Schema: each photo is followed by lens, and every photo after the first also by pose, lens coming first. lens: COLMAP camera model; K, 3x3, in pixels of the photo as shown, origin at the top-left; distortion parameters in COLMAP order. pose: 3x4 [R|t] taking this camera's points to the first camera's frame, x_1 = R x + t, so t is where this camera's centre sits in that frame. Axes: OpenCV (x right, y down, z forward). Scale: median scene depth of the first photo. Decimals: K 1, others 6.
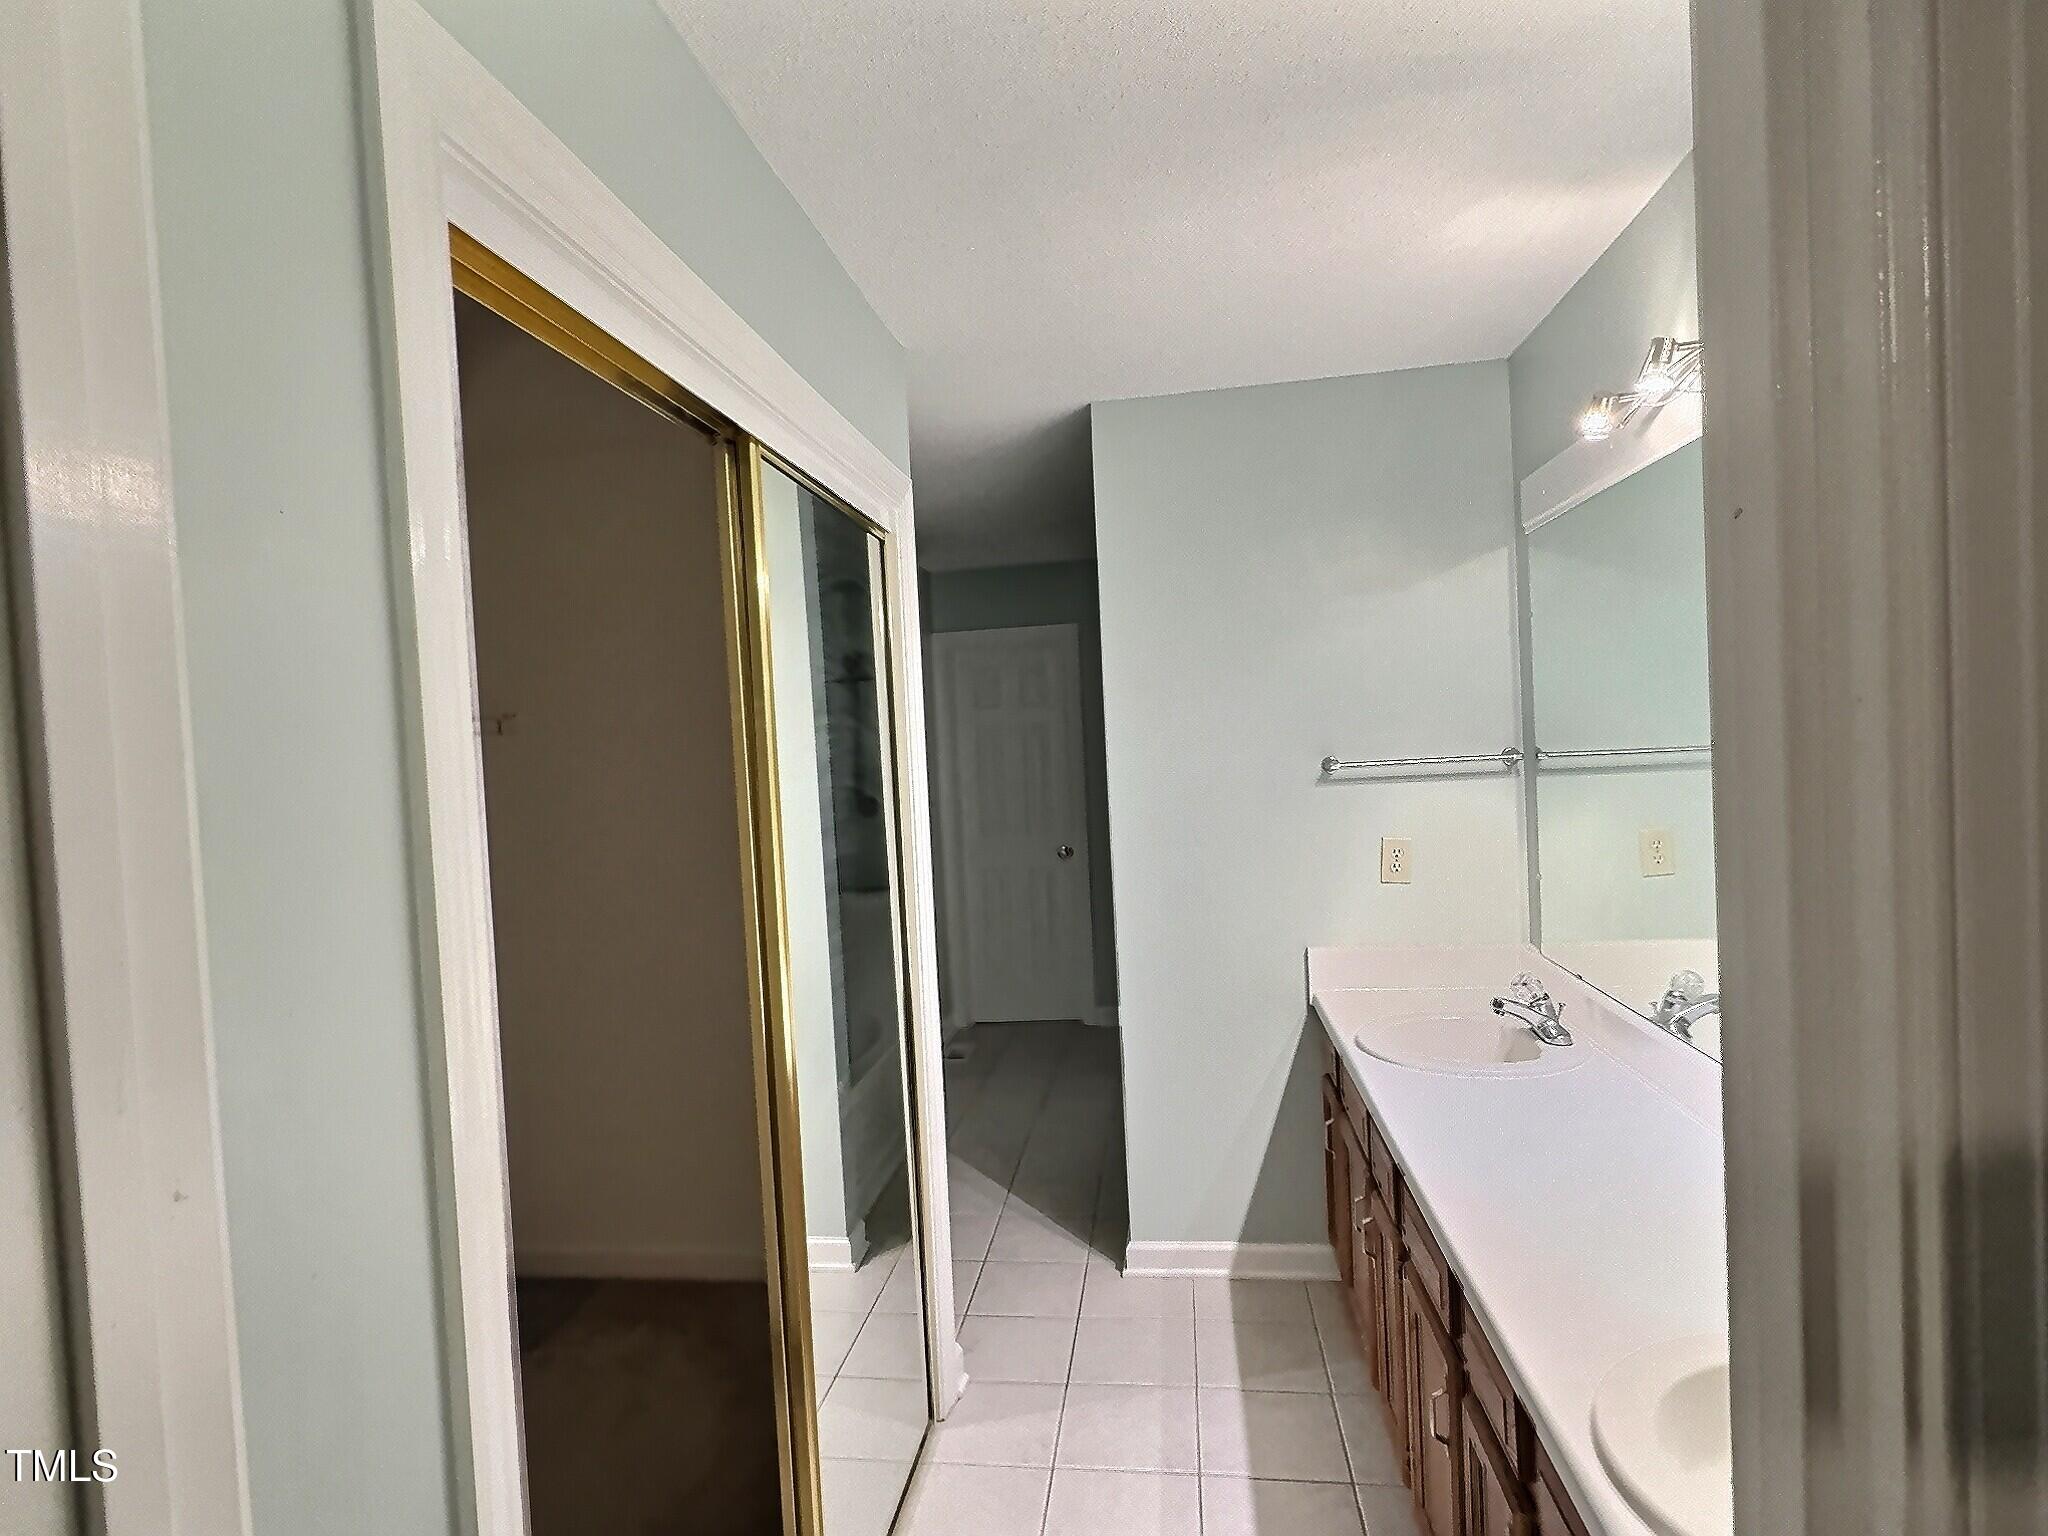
lens RADIAL K [[1078.2, 0, 1027.2], [0, 1078.2, 765.5], [0, 0, 1]] dist [-0.003068, -0.000387]
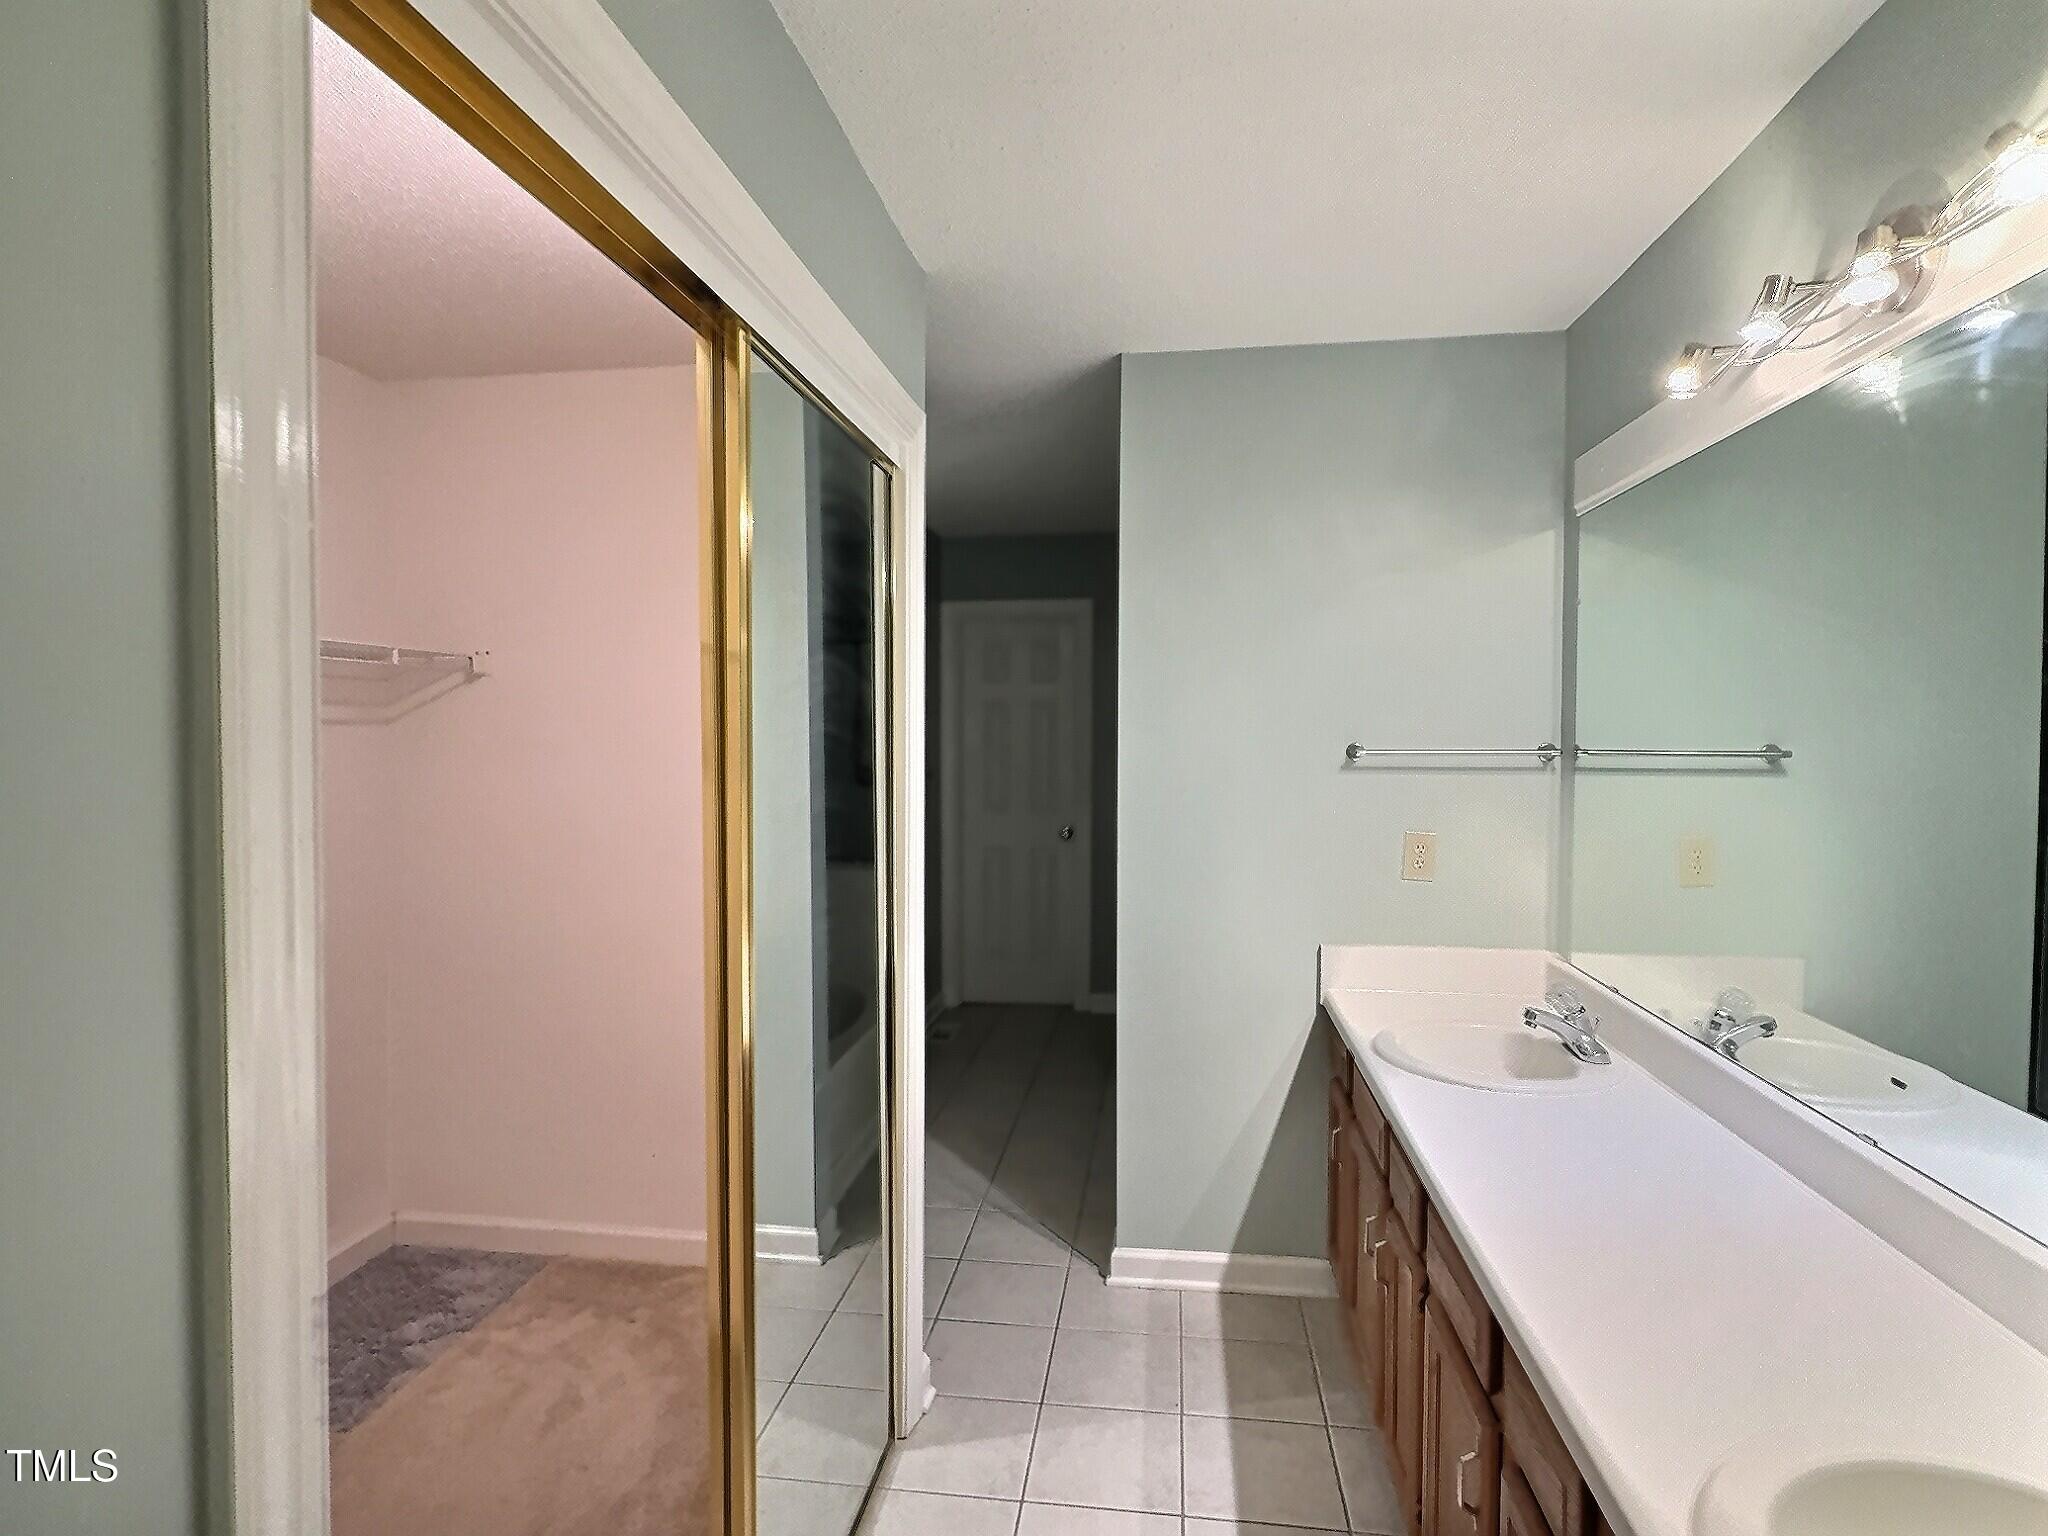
lens RADIAL K [[1037.9, 0, 1043.9], [0, 1037.9, 761.7], [0, 0, 1]] dist [0.003688, 0.000076]
pose [[0.998453, 0.053406, 0.015477, -0.004064], [-0.053438, 0.998570, 0.001657, 0.023556], [-0.015367, -0.002482, 0.999879, 0.108042]]
